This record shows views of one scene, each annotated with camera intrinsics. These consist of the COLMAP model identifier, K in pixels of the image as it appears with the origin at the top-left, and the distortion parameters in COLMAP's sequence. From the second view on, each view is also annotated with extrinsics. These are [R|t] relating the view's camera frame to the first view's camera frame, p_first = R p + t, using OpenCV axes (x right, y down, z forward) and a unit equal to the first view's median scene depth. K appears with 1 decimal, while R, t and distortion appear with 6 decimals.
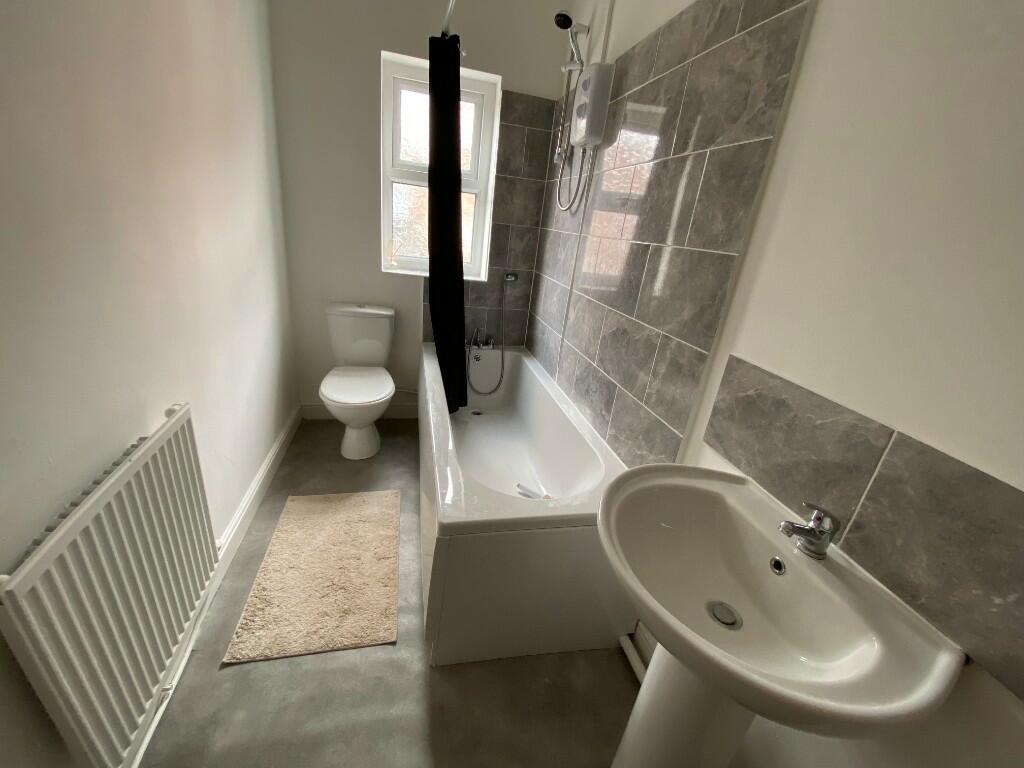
lens RADIAL K [[417.0, 0, 512.0], [0, 417.0, 384.0], [0, 0, 1]] dist [0.008819, -0.016960]
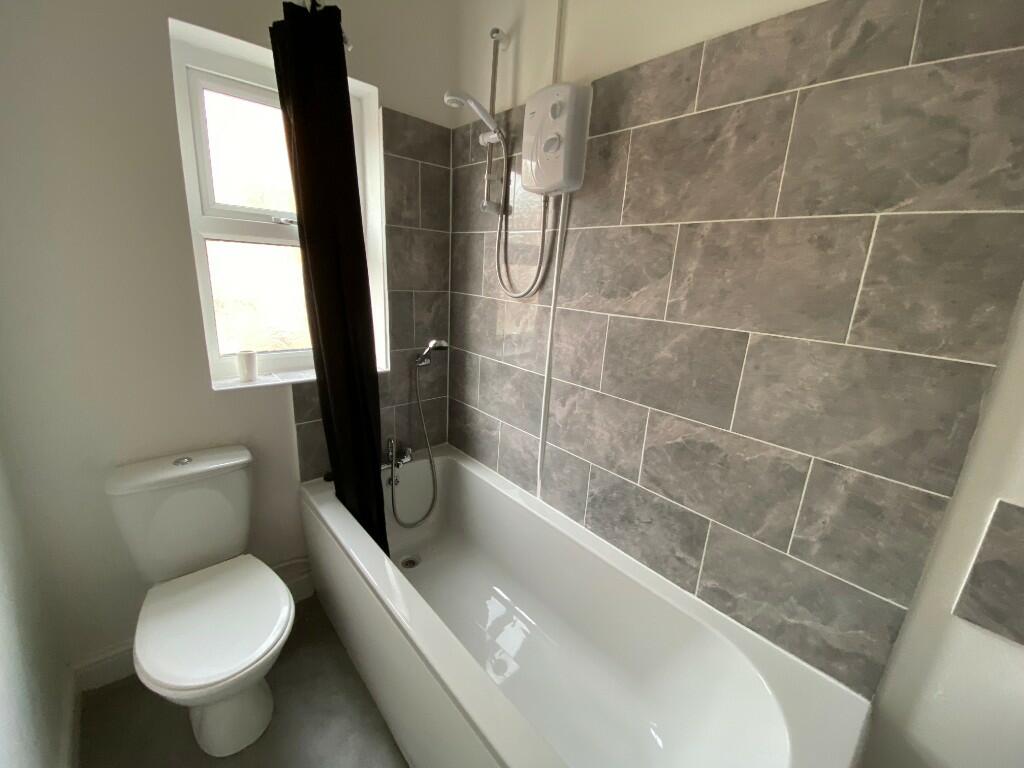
lens RADIAL K [[399.3, 0, 513.2], [0, 399.3, 373.3], [0, 0, 1]] dist [0.001314, -0.013350]
pose [[0.870040, -0.181211, 0.458469, -0.267182], [0.213435, 0.976773, -0.018964, -0.261719], [-0.444384, 0.114353, 0.888508, 0.446314]]
